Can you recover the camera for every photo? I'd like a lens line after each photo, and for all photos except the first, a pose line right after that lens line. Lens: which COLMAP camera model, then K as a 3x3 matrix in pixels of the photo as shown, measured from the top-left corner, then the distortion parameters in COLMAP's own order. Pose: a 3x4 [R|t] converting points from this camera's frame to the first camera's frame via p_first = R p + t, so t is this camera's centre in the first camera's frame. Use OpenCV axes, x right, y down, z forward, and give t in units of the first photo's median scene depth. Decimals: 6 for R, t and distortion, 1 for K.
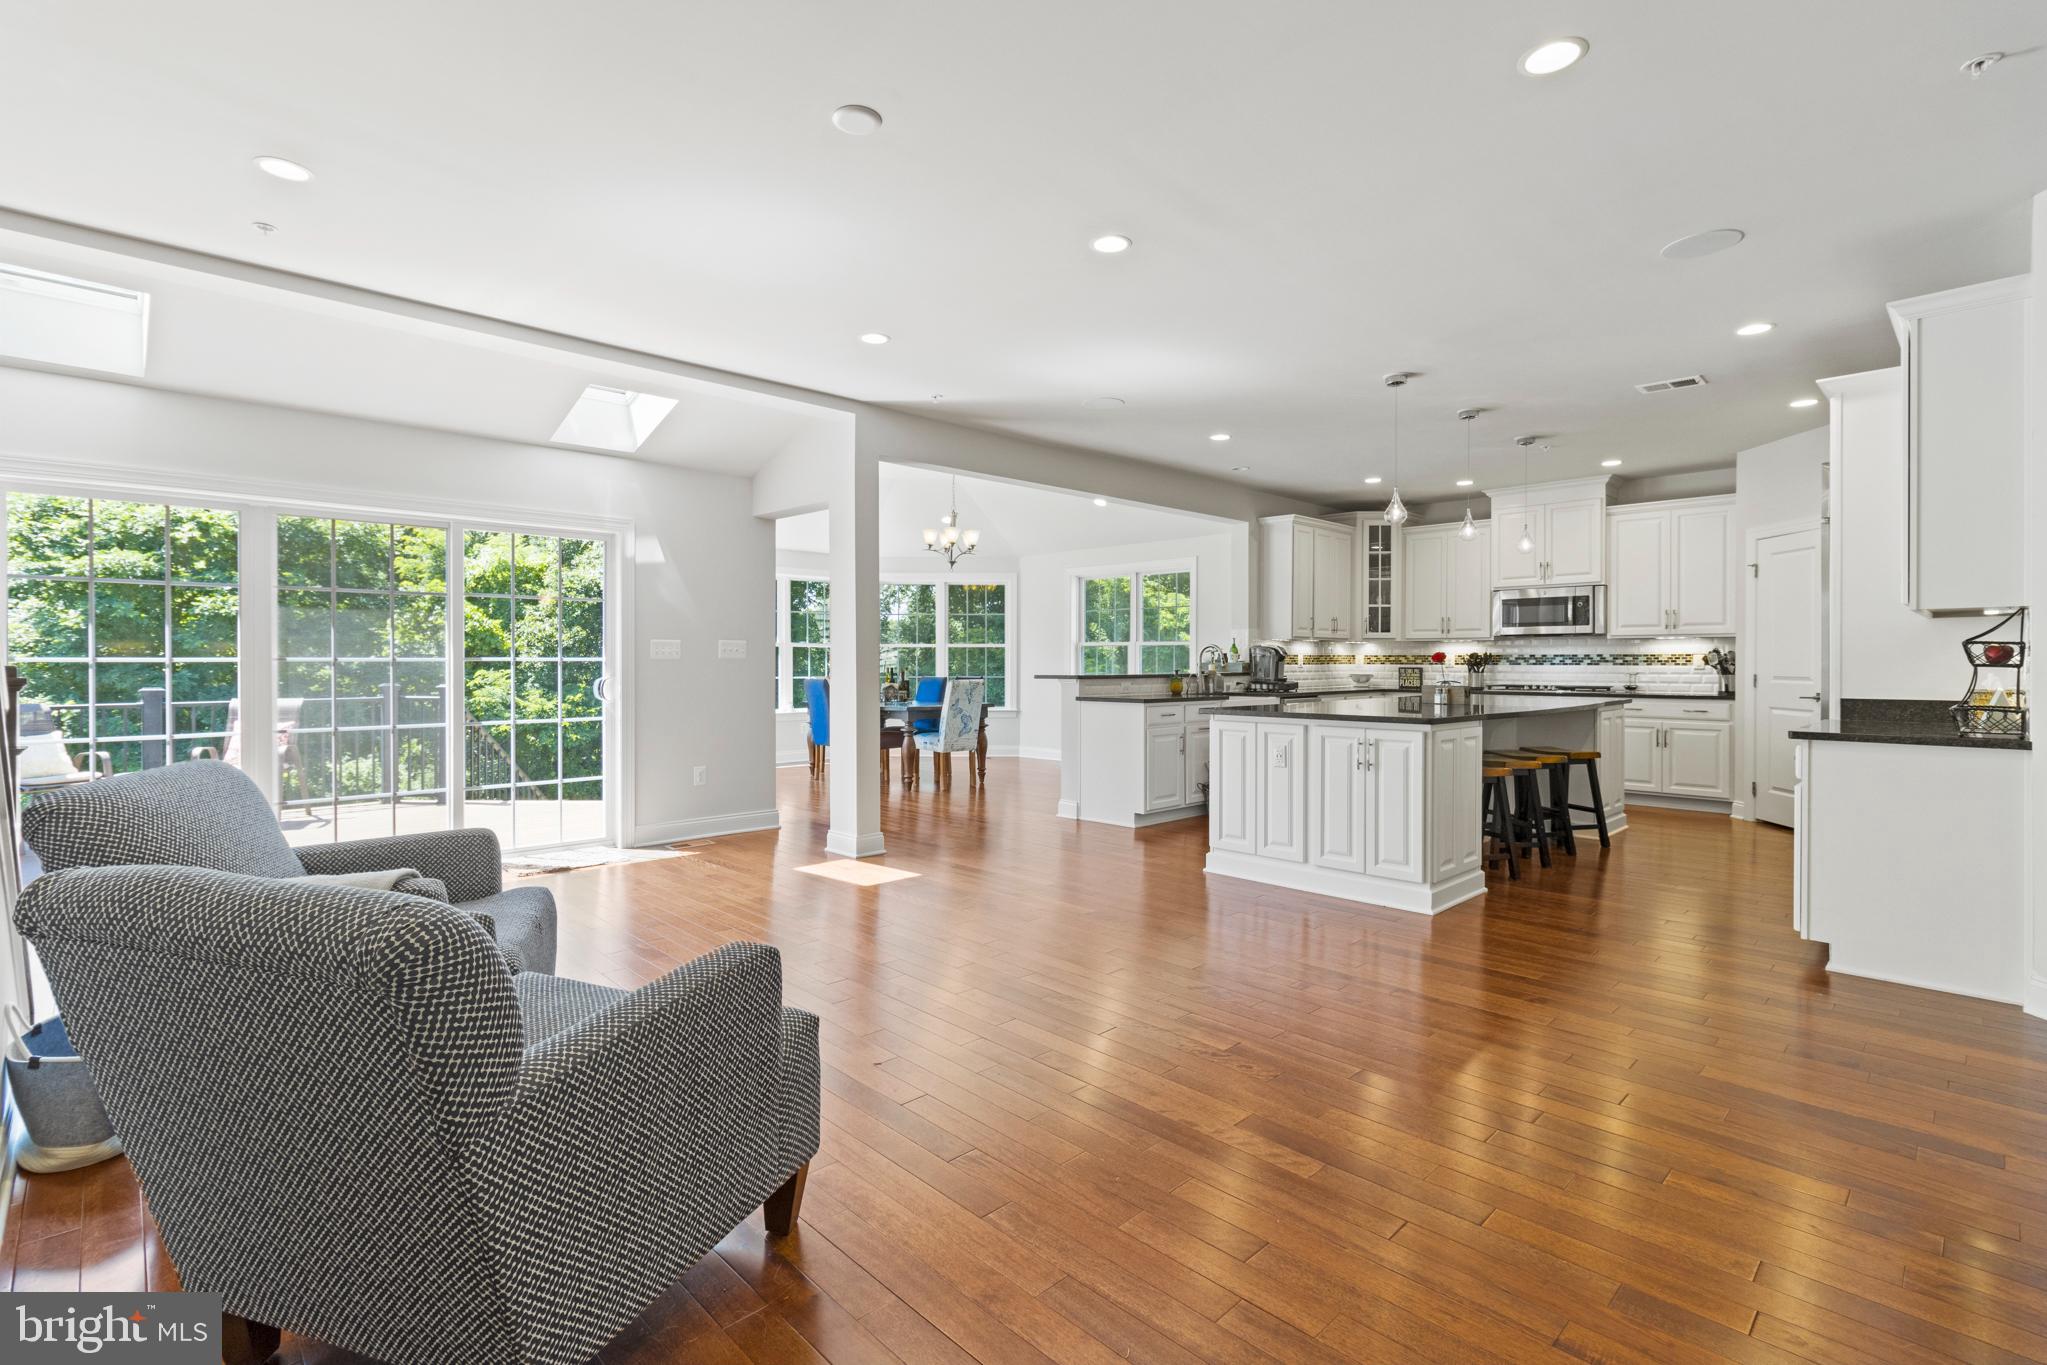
lens RADIAL K [[952.4, 0, 1016.0], [0, 952.4, 678.0], [0, 0, 1]] dist [-0.001848, 0.001368]
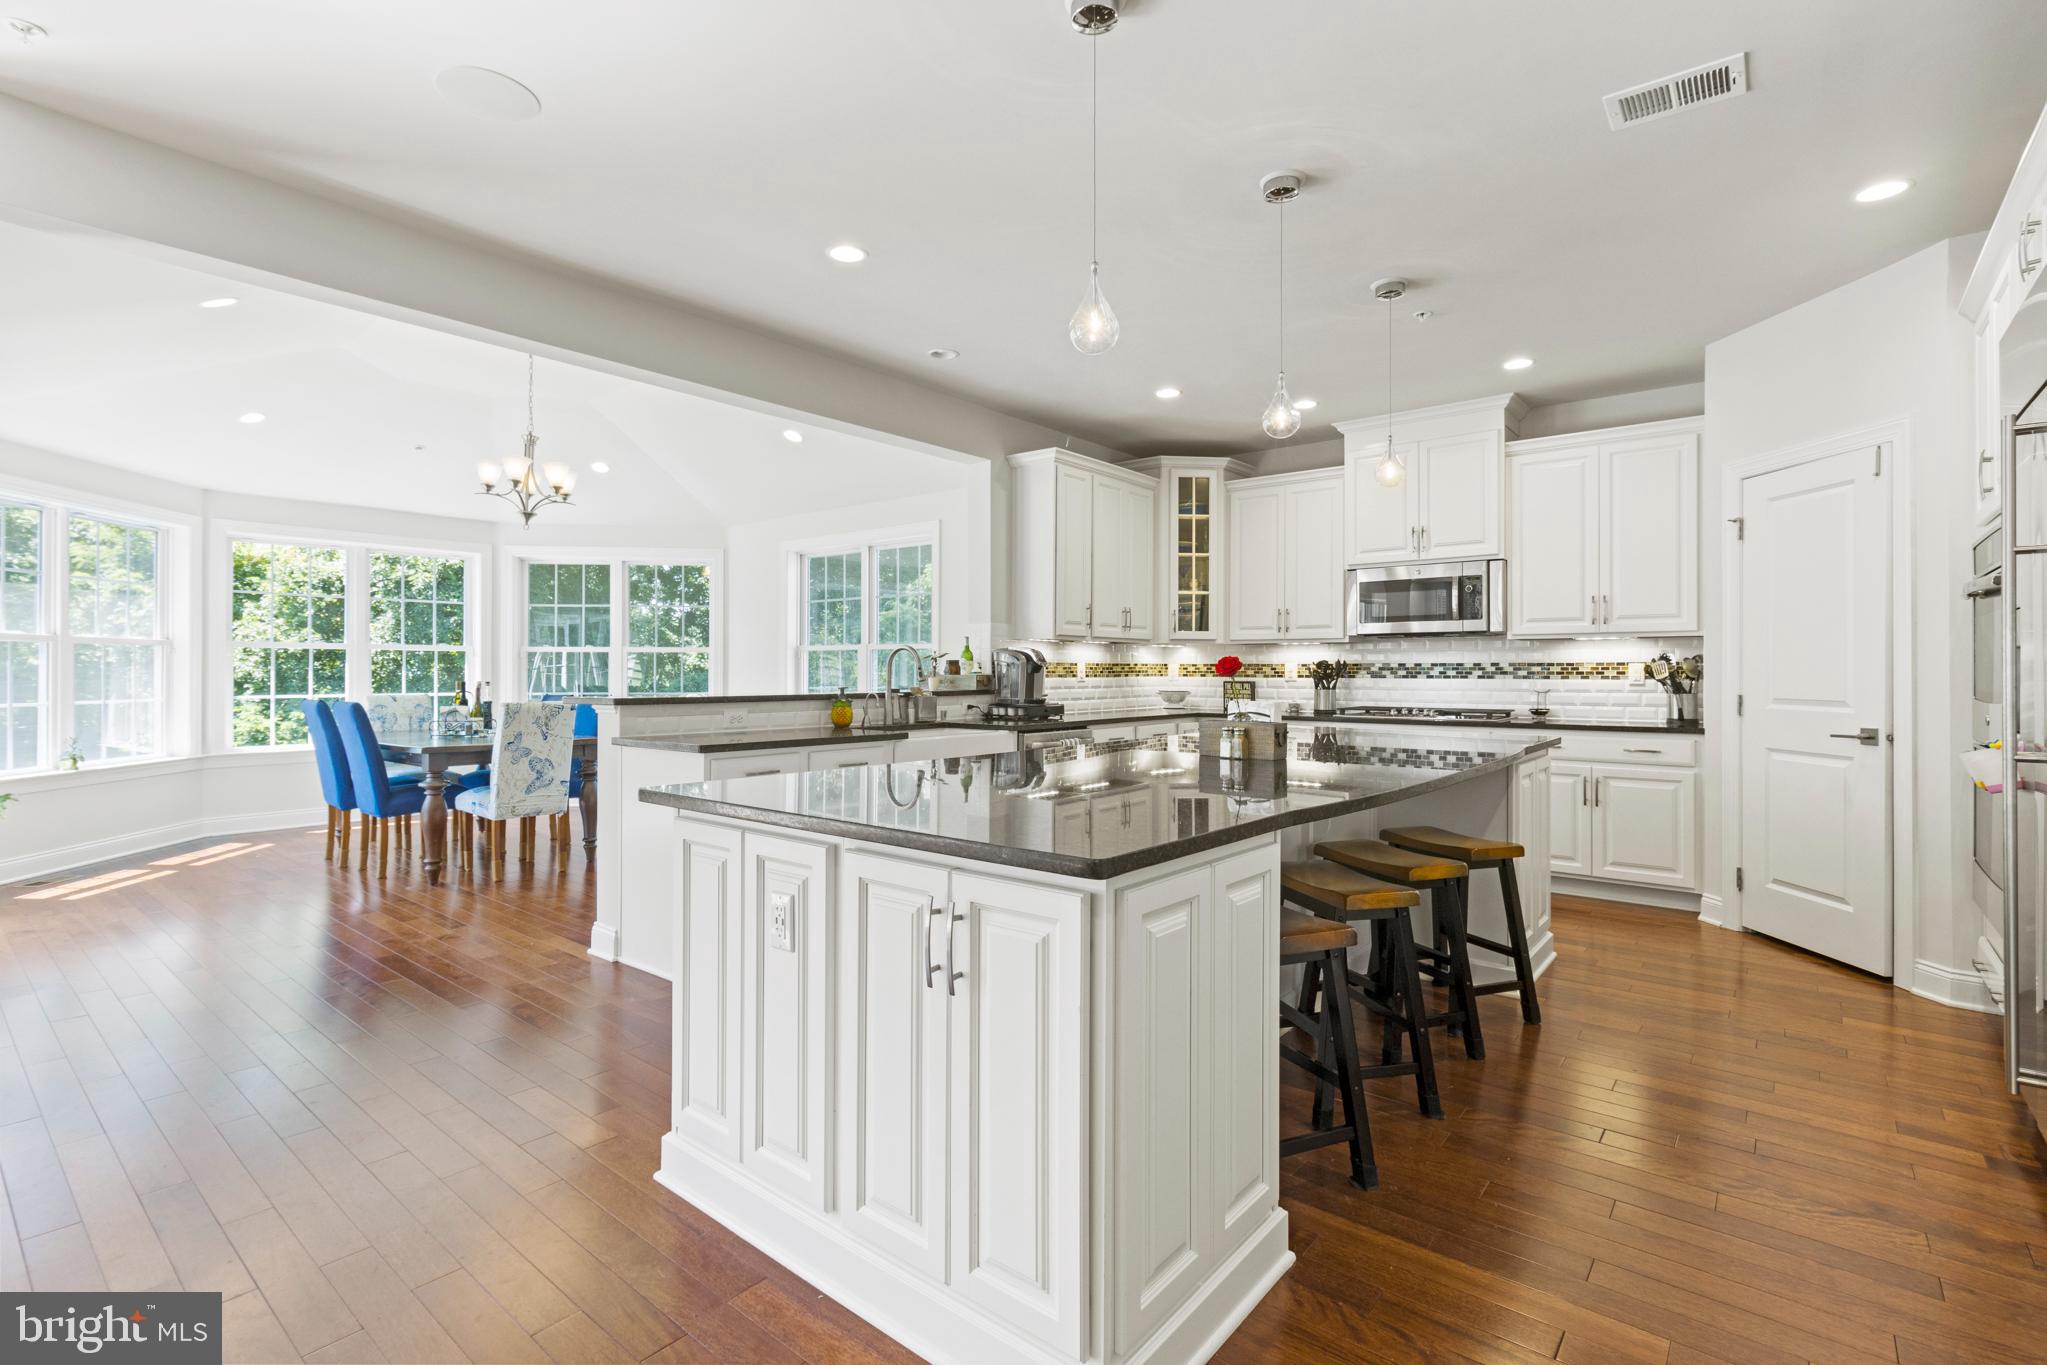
lens RADIAL K [[952.4, 0, 1026.3], [0, 952.4, 677.6], [0, 0, 1]] dist [-0.001848, 0.001368]
pose [[0.992791, 0.000616, 0.119854, 0.194315], [0.000647, 0.999945, -0.010501, -0.007190], [-0.119854, 0.010503, 0.992736, 0.356901]]
